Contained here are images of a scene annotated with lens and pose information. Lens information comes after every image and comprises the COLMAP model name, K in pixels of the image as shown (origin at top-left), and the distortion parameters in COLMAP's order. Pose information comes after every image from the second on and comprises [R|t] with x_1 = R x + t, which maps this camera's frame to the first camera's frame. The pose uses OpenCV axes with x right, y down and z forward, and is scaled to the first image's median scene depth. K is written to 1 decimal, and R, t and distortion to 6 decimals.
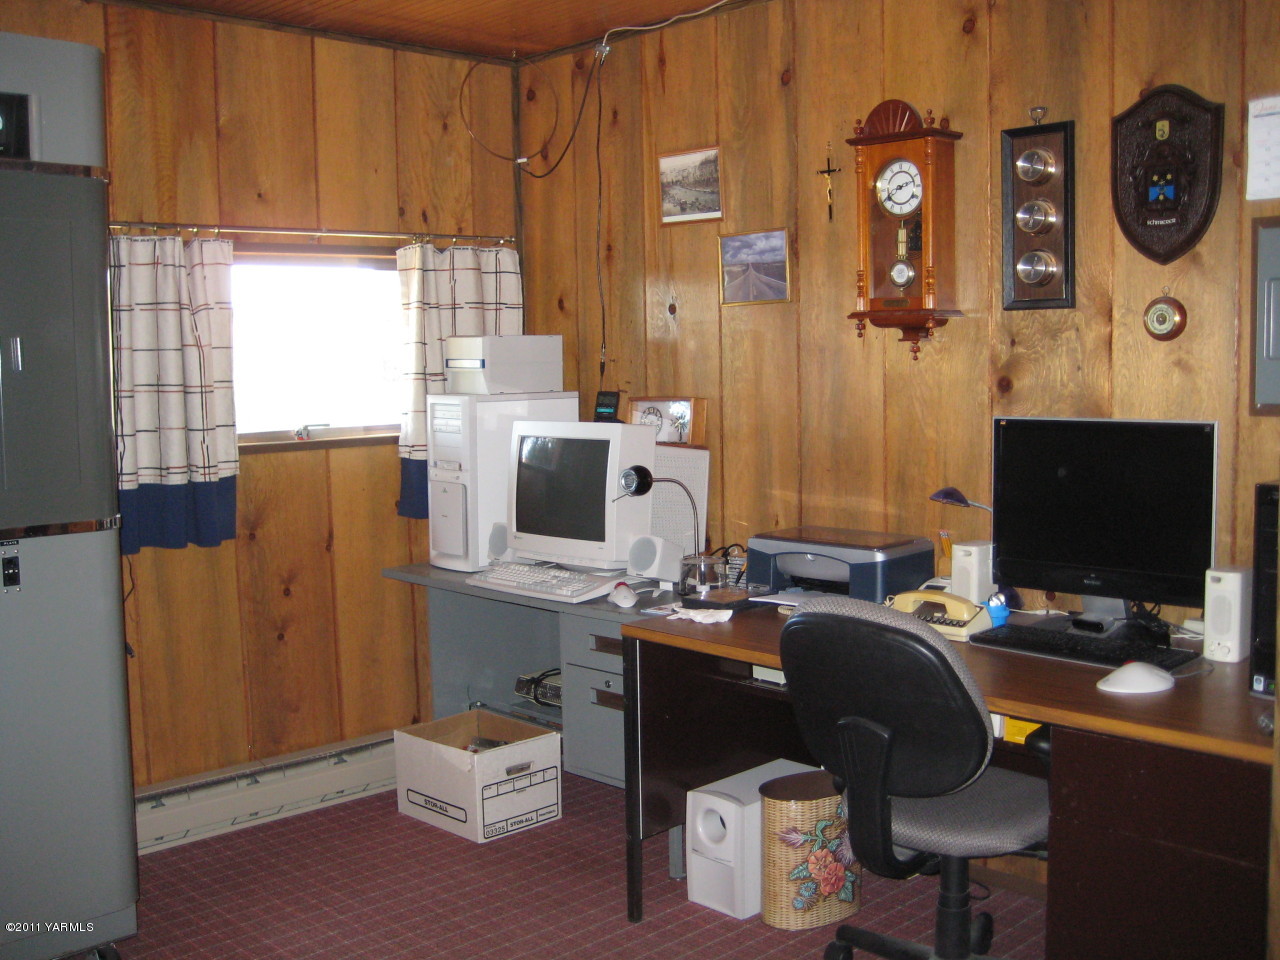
lens RADIAL K [[1328.4, 0, 640.0], [0, 1328.4, 480.0], [0, 0, 1]] dist [-0.159171, 0.208975]
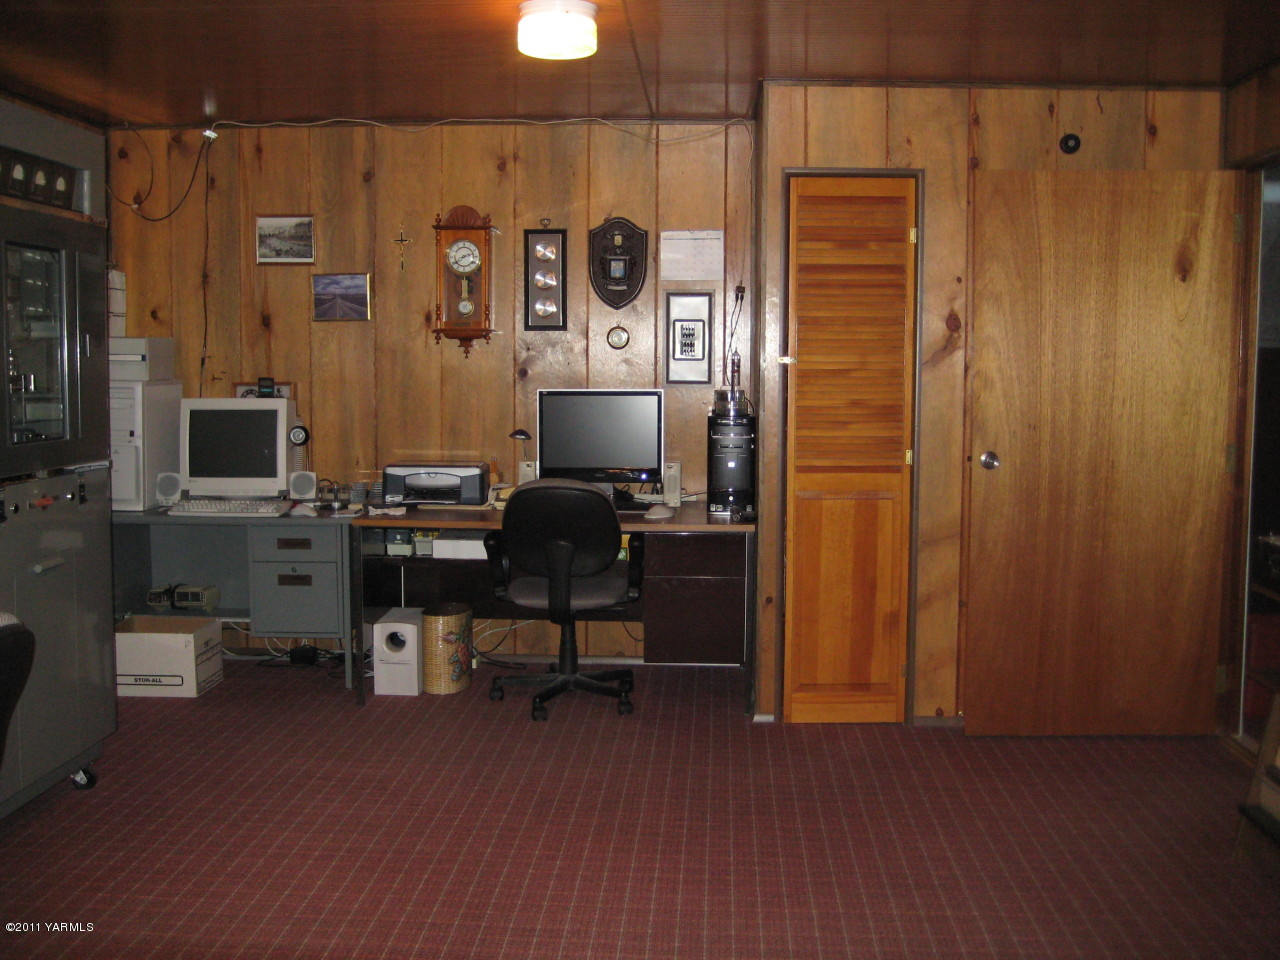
lens RADIAL K [[1328.4, 0, 640.0], [0, 1328.4, 480.0], [0, 0, 1]] dist [-0.159171, 0.208975]
pose [[0.734977, -0.044282, 0.676644, -0.743684], [0.046530, 0.998807, 0.014825, 0.047504], [-0.676493, 0.020588, 0.736161, -0.376405]]
